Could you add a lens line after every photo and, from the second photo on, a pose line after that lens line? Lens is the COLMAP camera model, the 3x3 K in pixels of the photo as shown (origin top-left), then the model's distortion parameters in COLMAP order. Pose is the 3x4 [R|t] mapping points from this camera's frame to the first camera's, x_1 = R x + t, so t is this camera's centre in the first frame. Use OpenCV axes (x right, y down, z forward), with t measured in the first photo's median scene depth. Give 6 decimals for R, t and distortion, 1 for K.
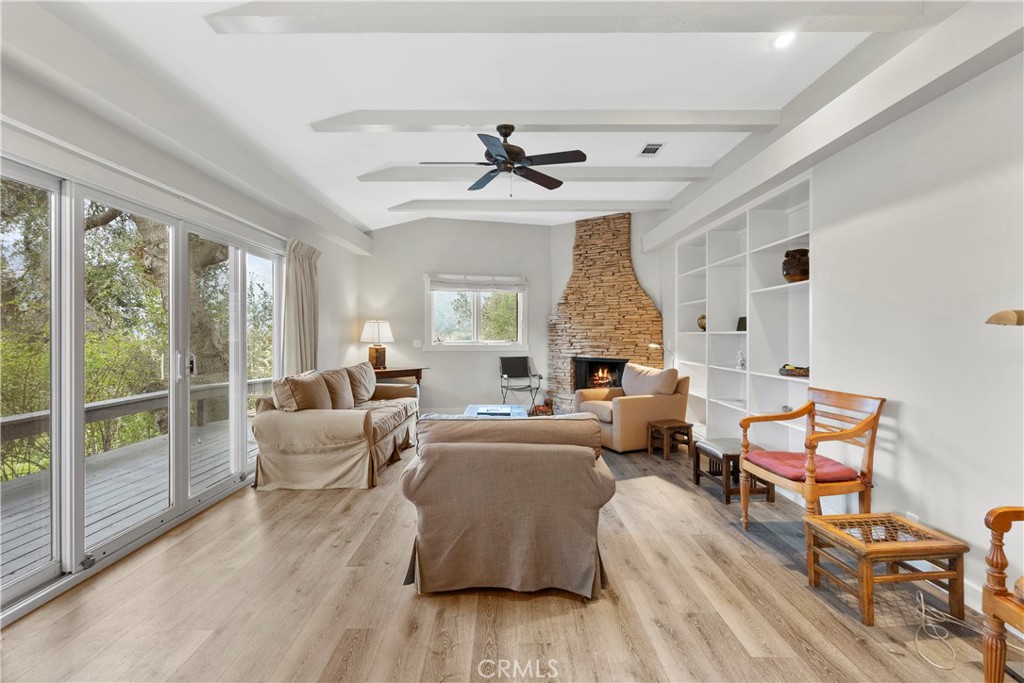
lens RADIAL K [[467.4, 0, 511.2], [0, 467.4, 334.4], [0, 0, 1]] dist [-0.007837, 0.000257]
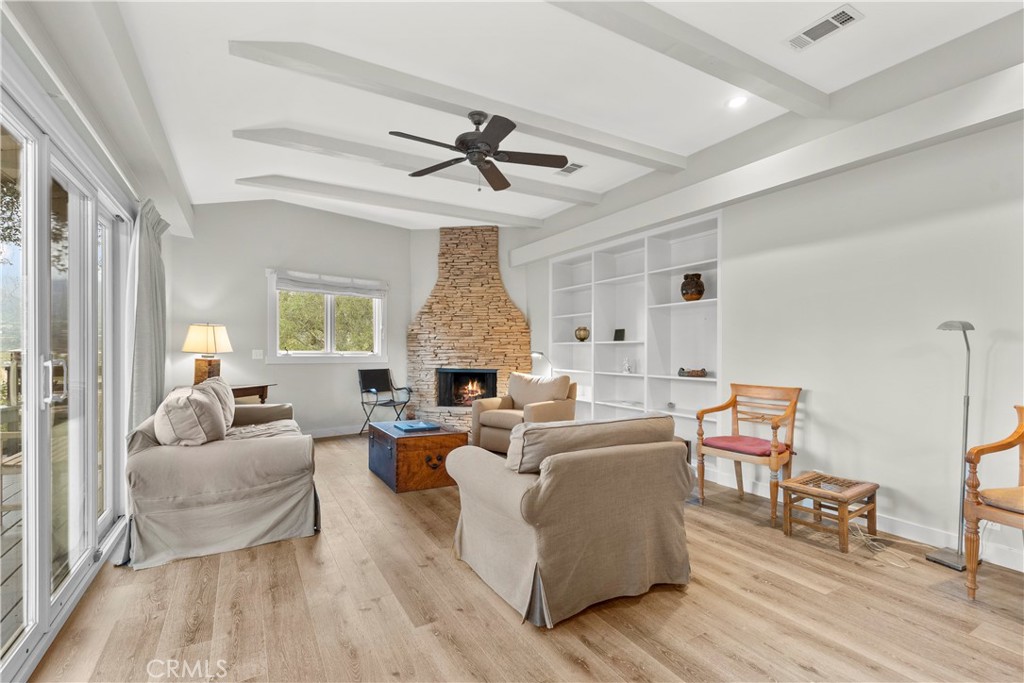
lens RADIAL K [[467.4, 0, 513.0], [0, 467.4, 352.7], [0, 0, 1]] dist [-0.007837, 0.000257]
pose [[0.871106, 0.000383, 0.491095, -0.395948], [-0.002931, 0.999986, 0.004419, 0.021537], [-0.491087, -0.005289, 0.871095, 0.159438]]
